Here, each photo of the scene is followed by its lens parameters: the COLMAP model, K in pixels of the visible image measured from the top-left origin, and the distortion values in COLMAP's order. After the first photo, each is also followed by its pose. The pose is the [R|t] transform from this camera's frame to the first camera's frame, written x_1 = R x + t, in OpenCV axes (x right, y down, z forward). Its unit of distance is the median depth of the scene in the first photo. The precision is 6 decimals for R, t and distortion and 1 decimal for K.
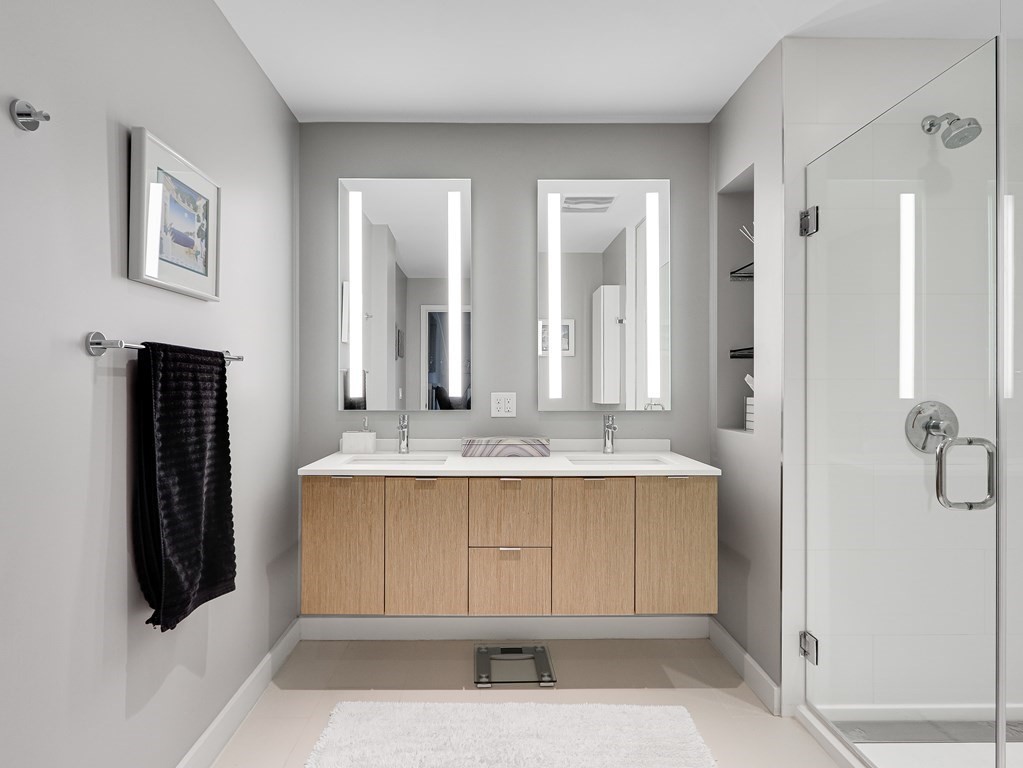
lens RADIAL K [[534.7, 0, 507.4], [0, 534.7, 389.8], [0, 0, 1]] dist [0.002365, 0.000200]
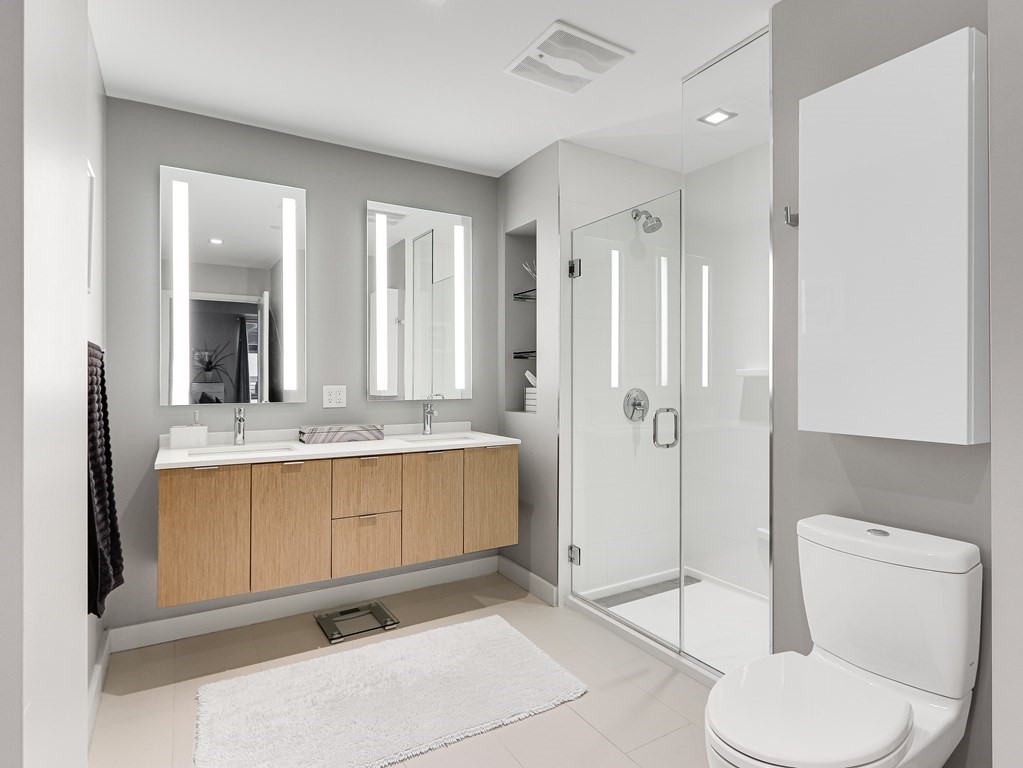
lens RADIAL K [[534.7, 0, 507.4], [0, 534.7, 389.8], [0, 0, 1]] dist [0.002365, 0.000200]
pose [[0.871819, -0.011541, 0.489693, -0.301799], [0.005375, 0.999888, 0.013997, 0.000370], [-0.489799, -0.009571, 0.871783, -0.187199]]
